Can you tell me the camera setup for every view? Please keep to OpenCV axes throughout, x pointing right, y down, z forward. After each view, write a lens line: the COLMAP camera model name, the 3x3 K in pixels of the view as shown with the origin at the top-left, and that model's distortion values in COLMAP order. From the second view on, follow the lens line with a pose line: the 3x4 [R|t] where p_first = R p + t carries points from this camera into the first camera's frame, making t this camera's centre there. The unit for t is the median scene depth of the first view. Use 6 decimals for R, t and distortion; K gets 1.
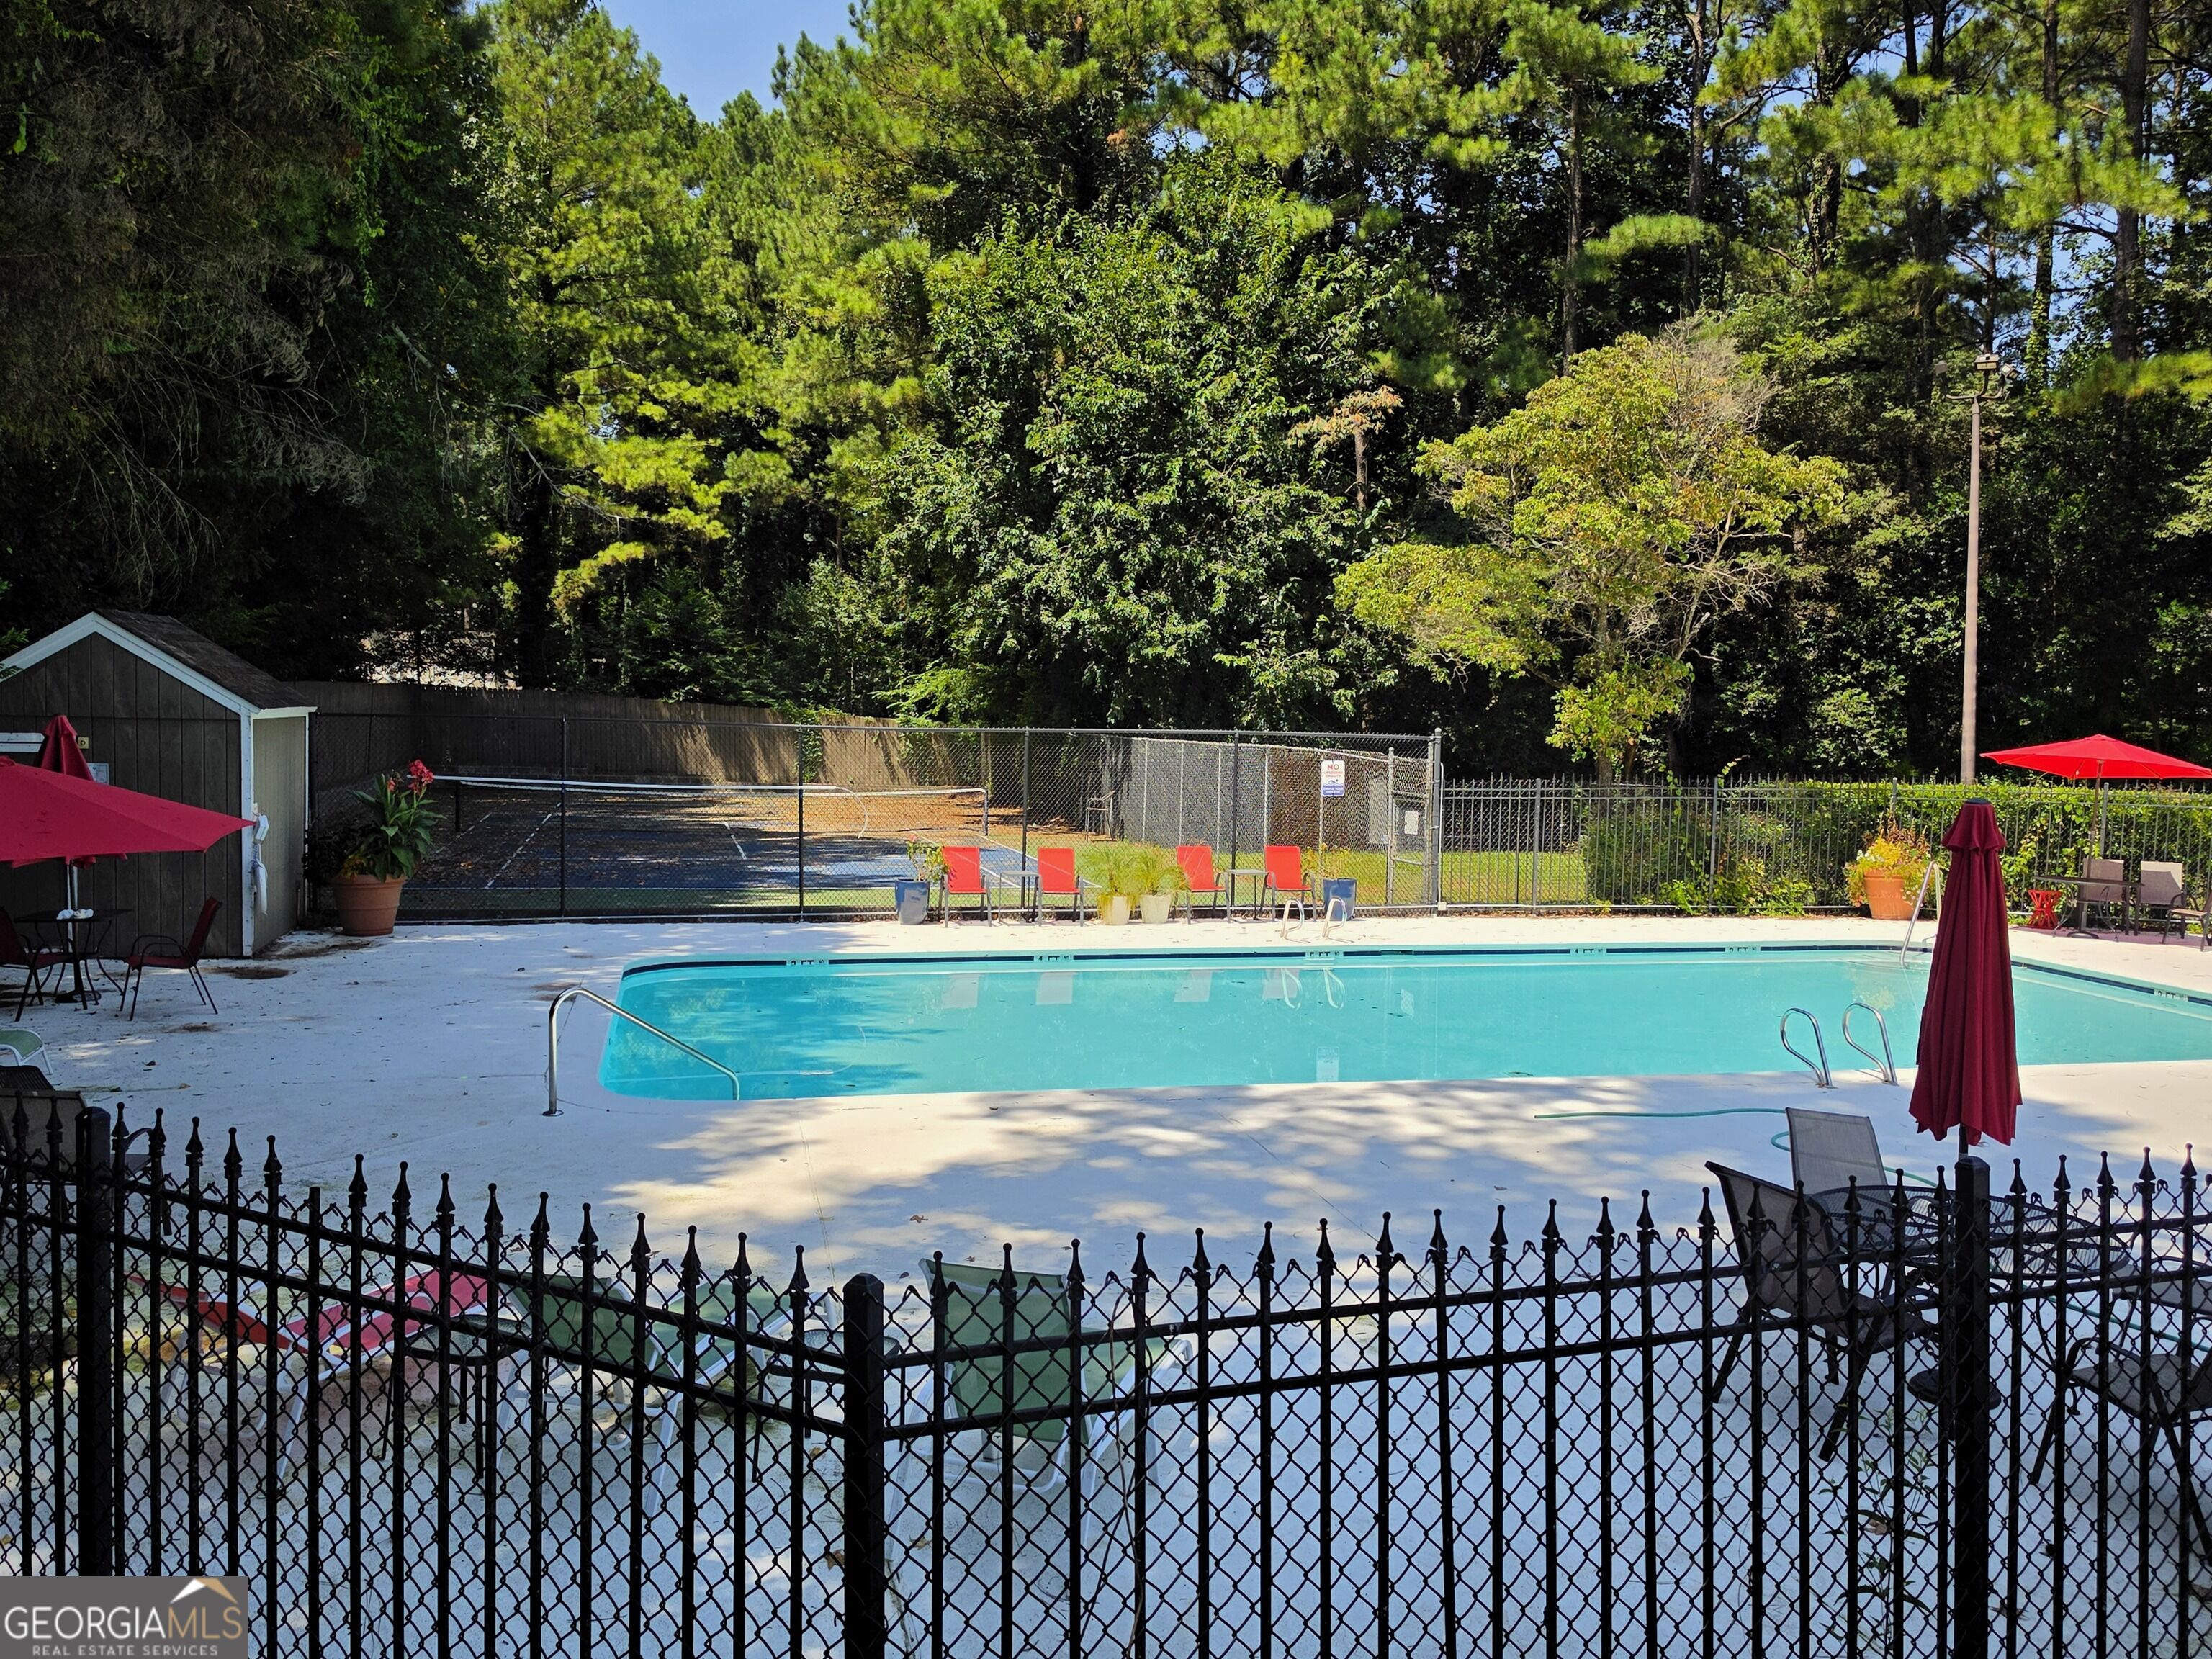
lens RADIAL K [[1782.6, 0, 1106.0], [0, 1782.6, 829.5], [0, 0, 1]] dist [0.138628, -0.212179]
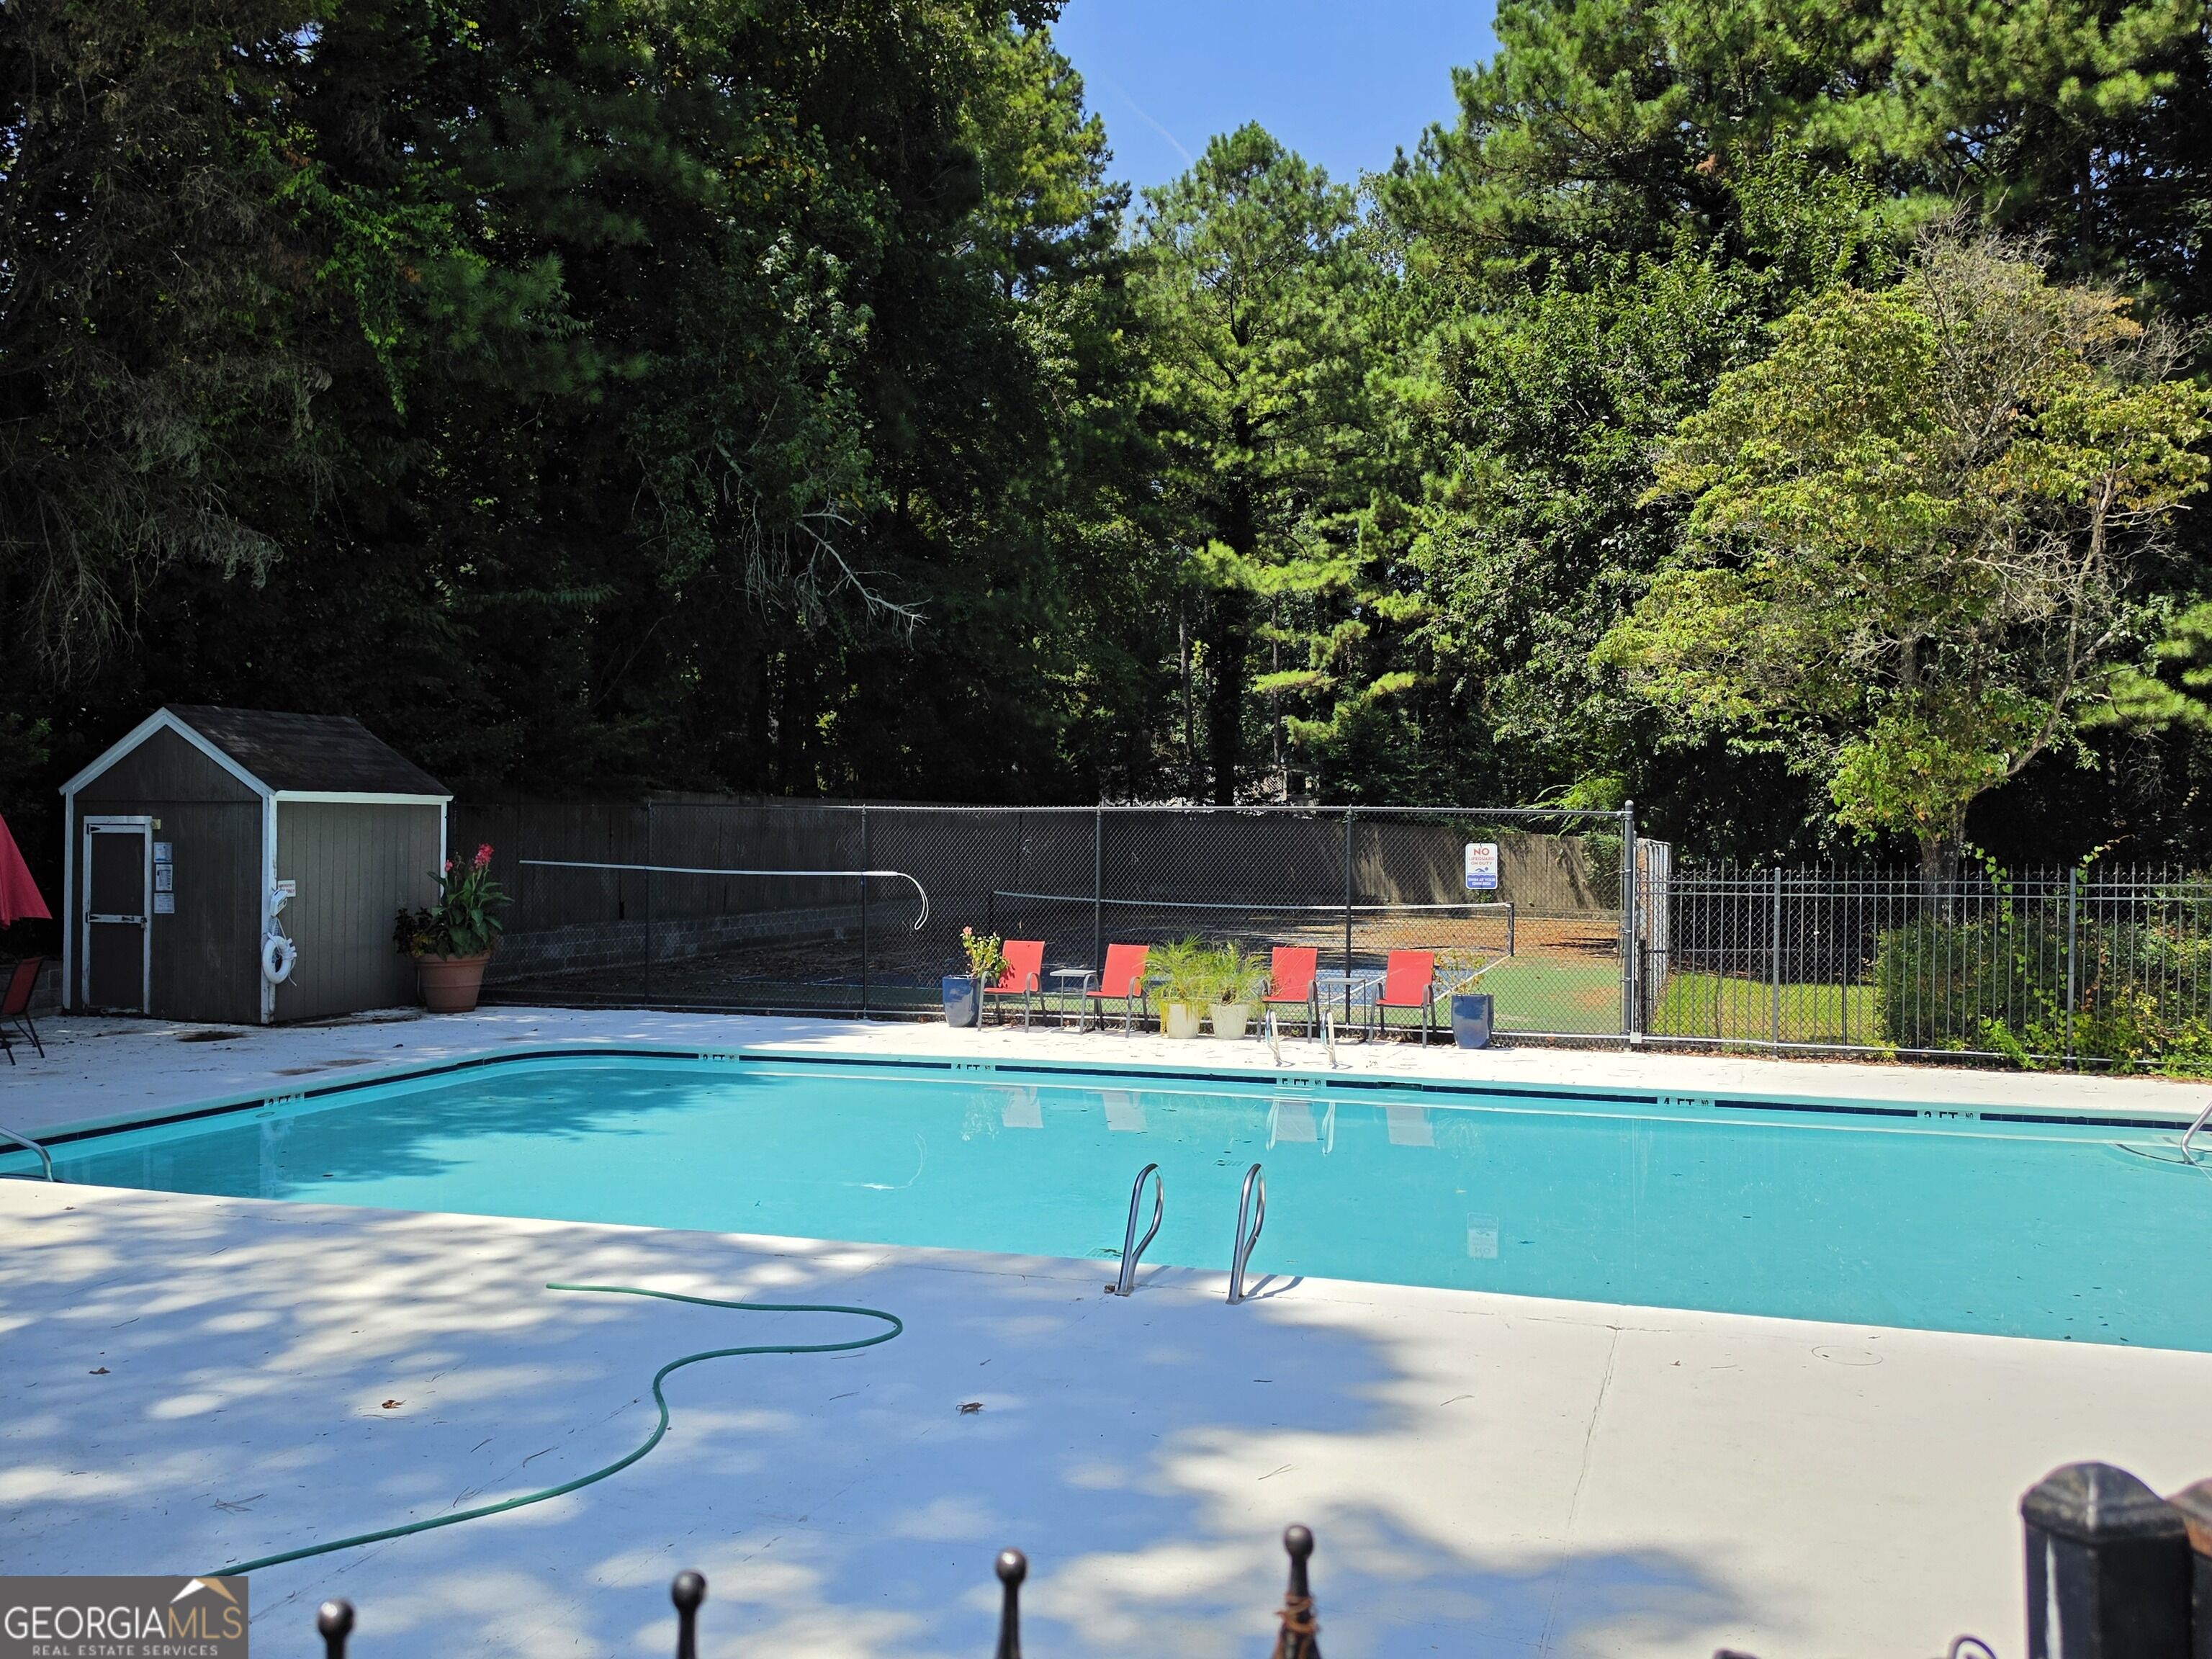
lens RADIAL K [[1779.6, 0, 1114.6], [0, 1779.6, 861.7], [0, 0, 1]] dist [0.106954, -0.138692]
pose [[0.874565, -0.003548, -0.484895, 0.202027], [-0.024473, 0.998376, -0.051445, 0.007390], [0.484290, 0.056859, 0.873058, 0.130773]]
